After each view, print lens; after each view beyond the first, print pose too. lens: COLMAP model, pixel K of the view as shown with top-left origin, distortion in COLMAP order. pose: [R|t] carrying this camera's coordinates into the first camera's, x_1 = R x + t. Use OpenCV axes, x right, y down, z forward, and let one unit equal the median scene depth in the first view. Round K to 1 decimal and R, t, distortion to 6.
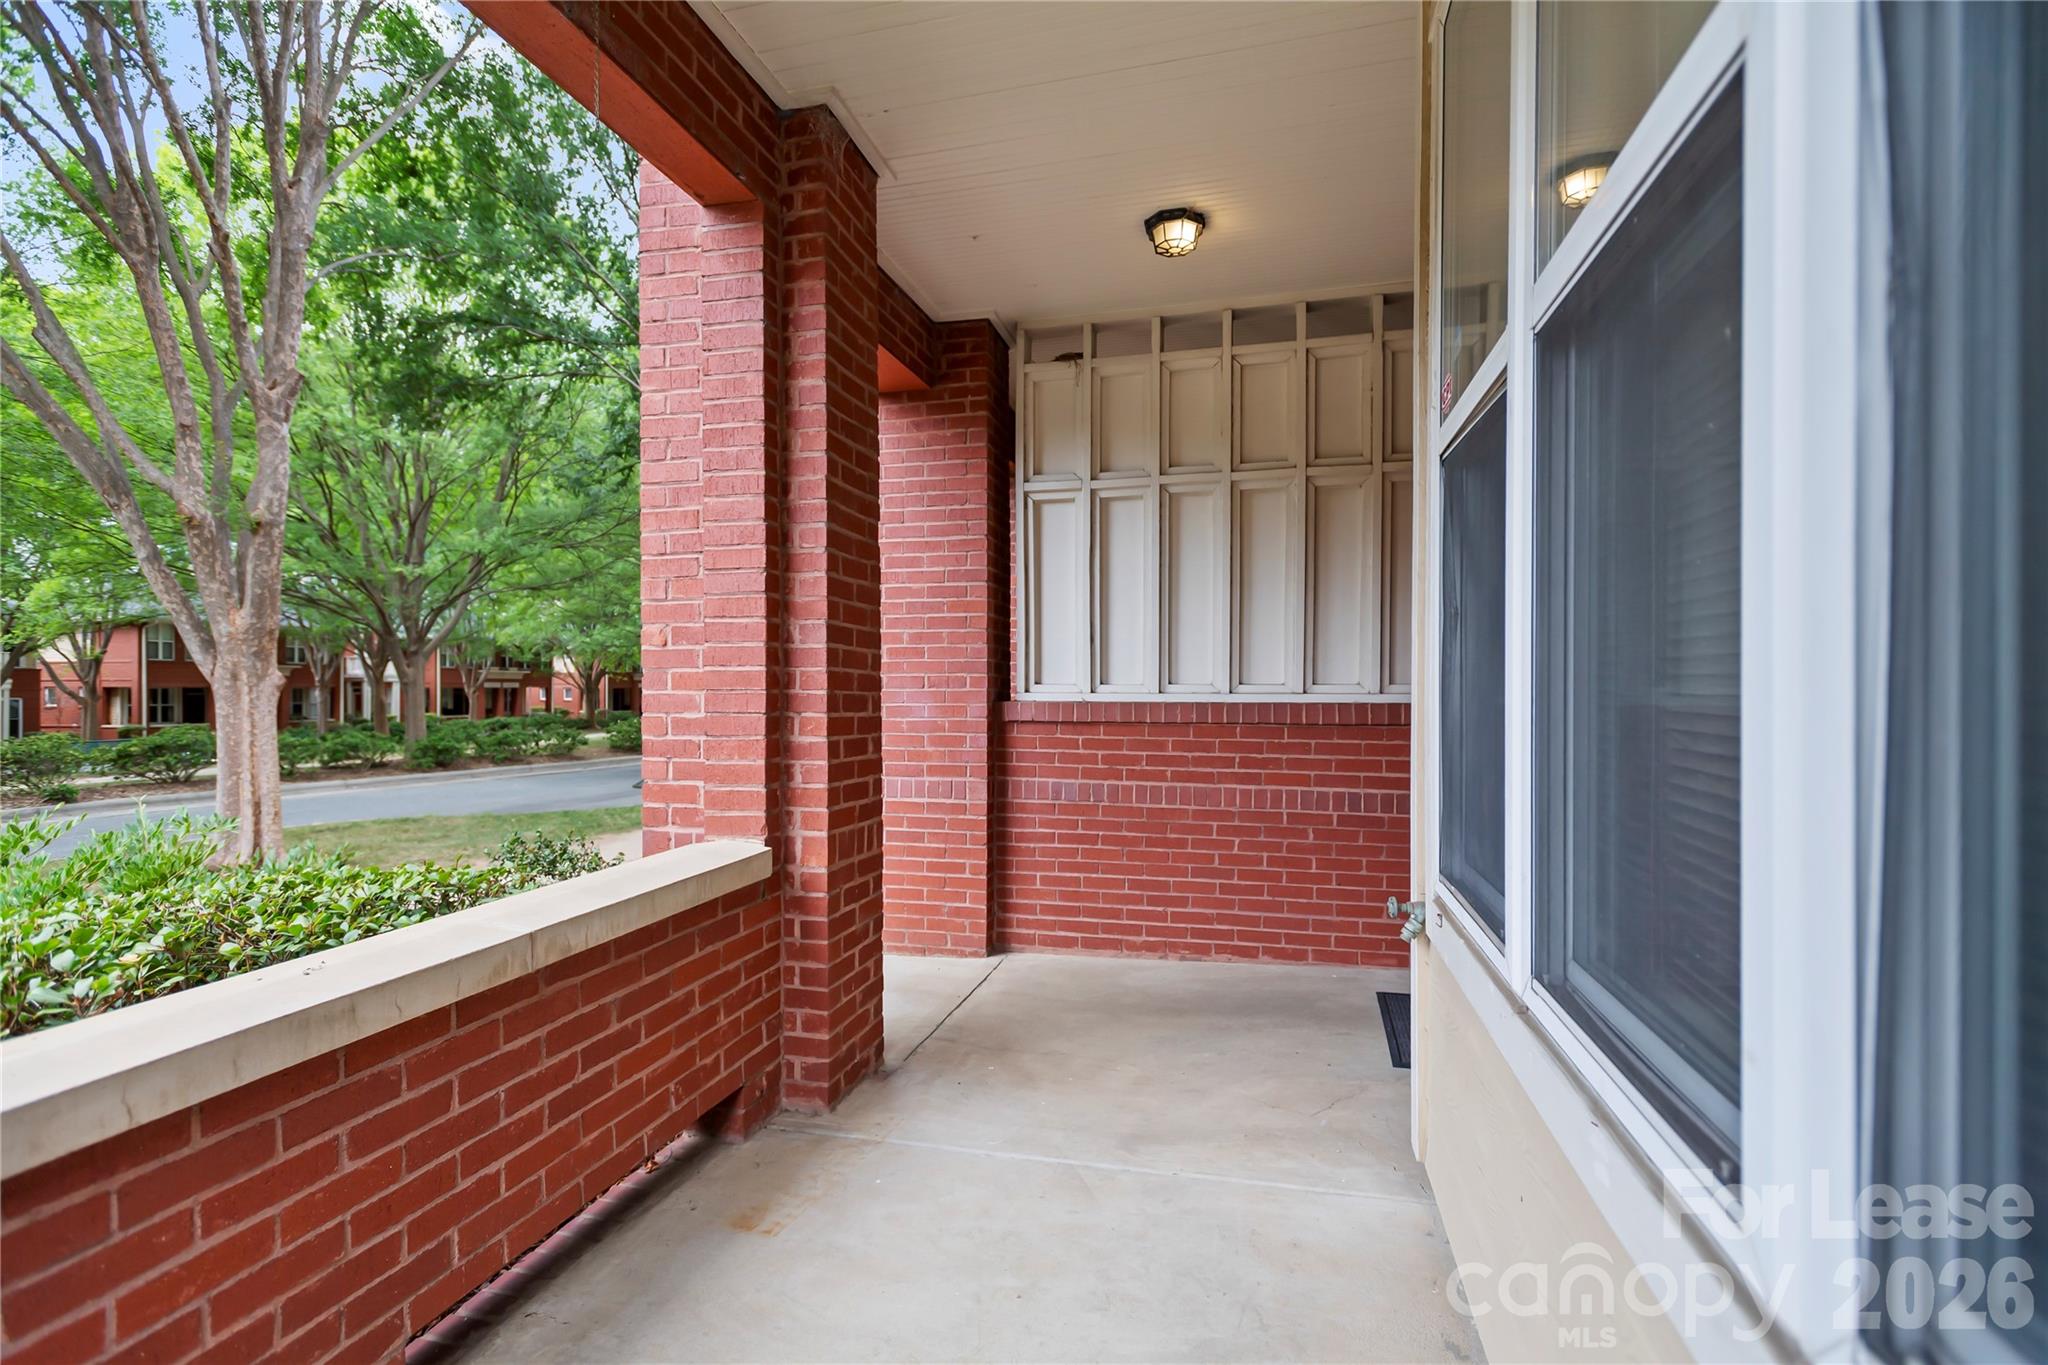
lens RADIAL K [[950.6, 0, 1024.0], [0, 950.6, 682.5], [0, 0, 1]] dist [0.001709, 0.000023]
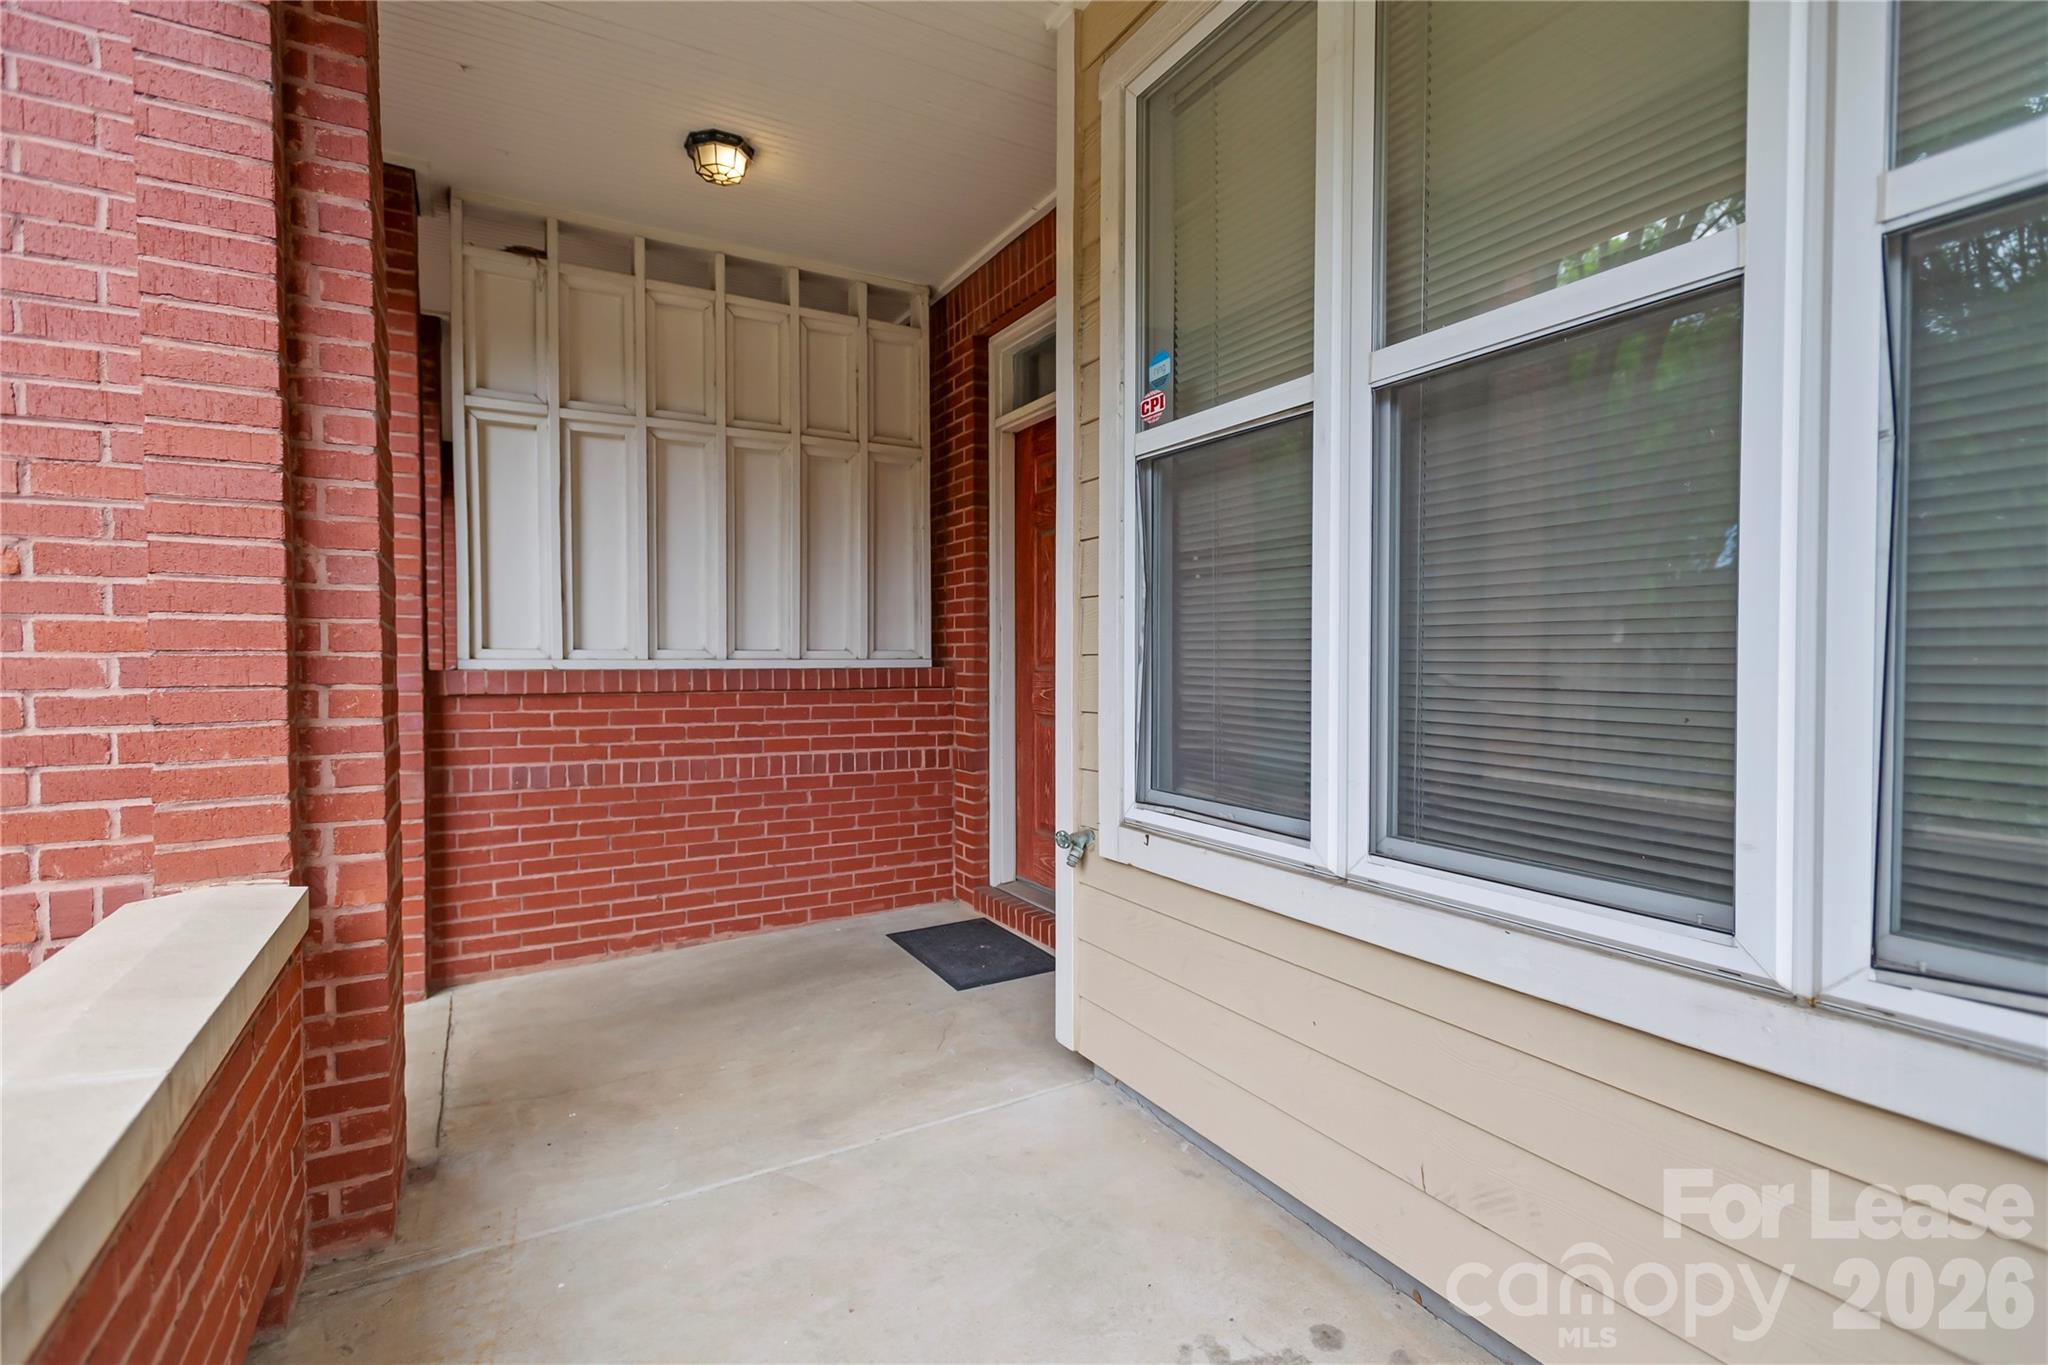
lens RADIAL K [[948.6, 0, 1027.2], [0, 948.6, 672.8], [0, 0, 1]] dist [0.015031, -0.010677]
pose [[0.716132, -0.011457, 0.697871, -0.237931], [-0.002776, 0.999811, 0.019262, 0.005681], [-0.697960, -0.015731, 0.715964, 0.106980]]
